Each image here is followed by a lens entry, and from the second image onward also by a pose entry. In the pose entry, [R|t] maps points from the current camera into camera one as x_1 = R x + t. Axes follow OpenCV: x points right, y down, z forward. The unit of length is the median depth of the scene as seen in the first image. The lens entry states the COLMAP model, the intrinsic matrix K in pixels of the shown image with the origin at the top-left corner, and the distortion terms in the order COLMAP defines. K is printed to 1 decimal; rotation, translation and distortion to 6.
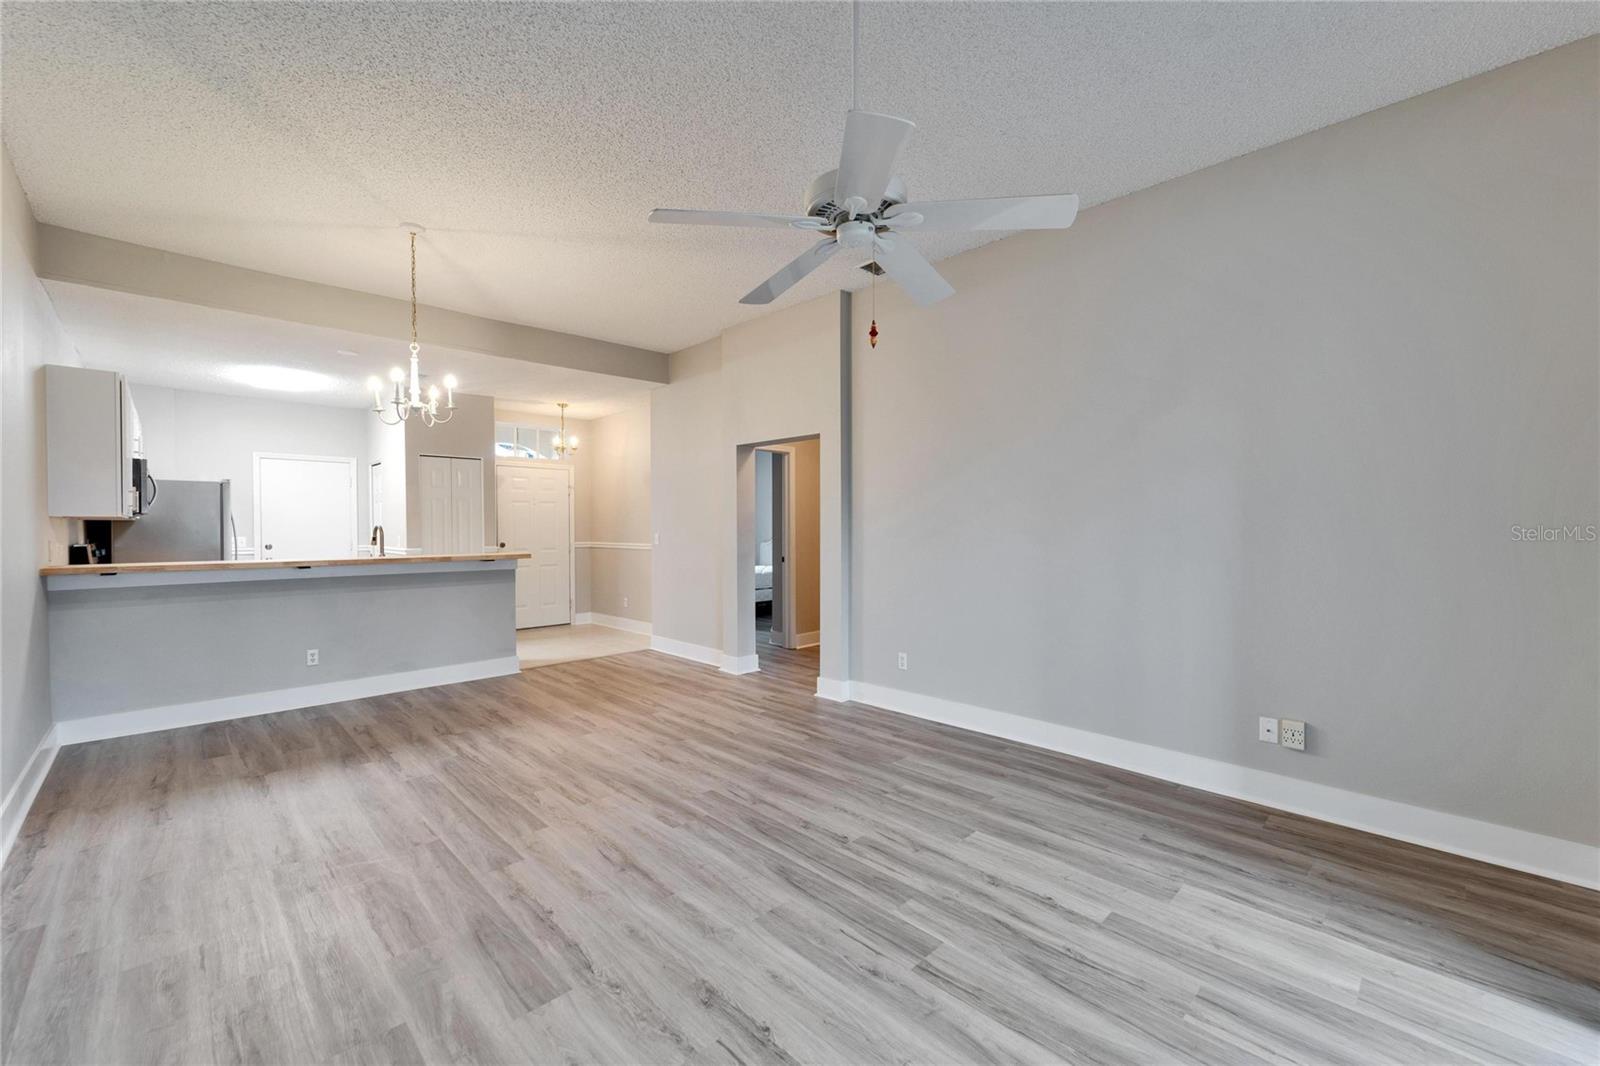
lens RADIAL K [[640.1, 0, 790.7], [0, 640.1, 536.4], [0, 0, 1]] dist [-0.000142, -0.000347]
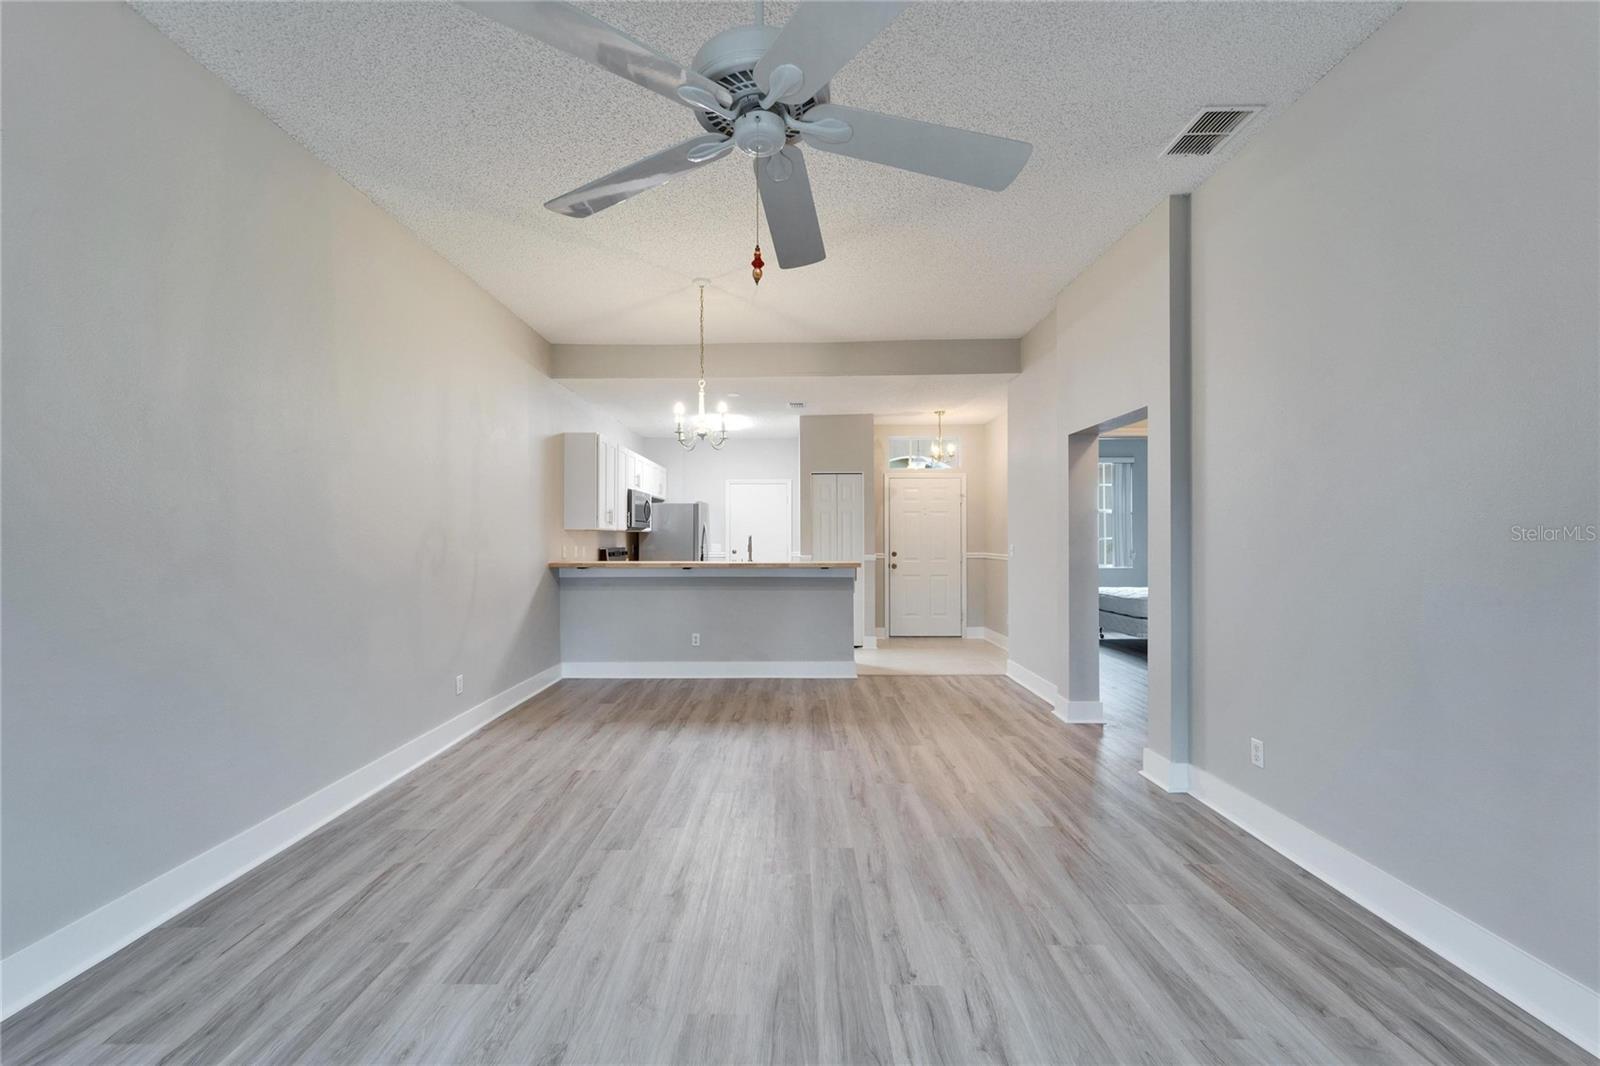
lens RADIAL K [[641.8, 0, 787.6], [0, 641.8, 536.6], [0, 0, 1]] dist [-0.000251, -0.000385]
pose [[0.711753, 0.000304, -0.702430, 0.369603], [-0.010789, 0.999887, -0.010499, -0.004615], [0.702347, 0.015052, 0.711675, 0.298044]]
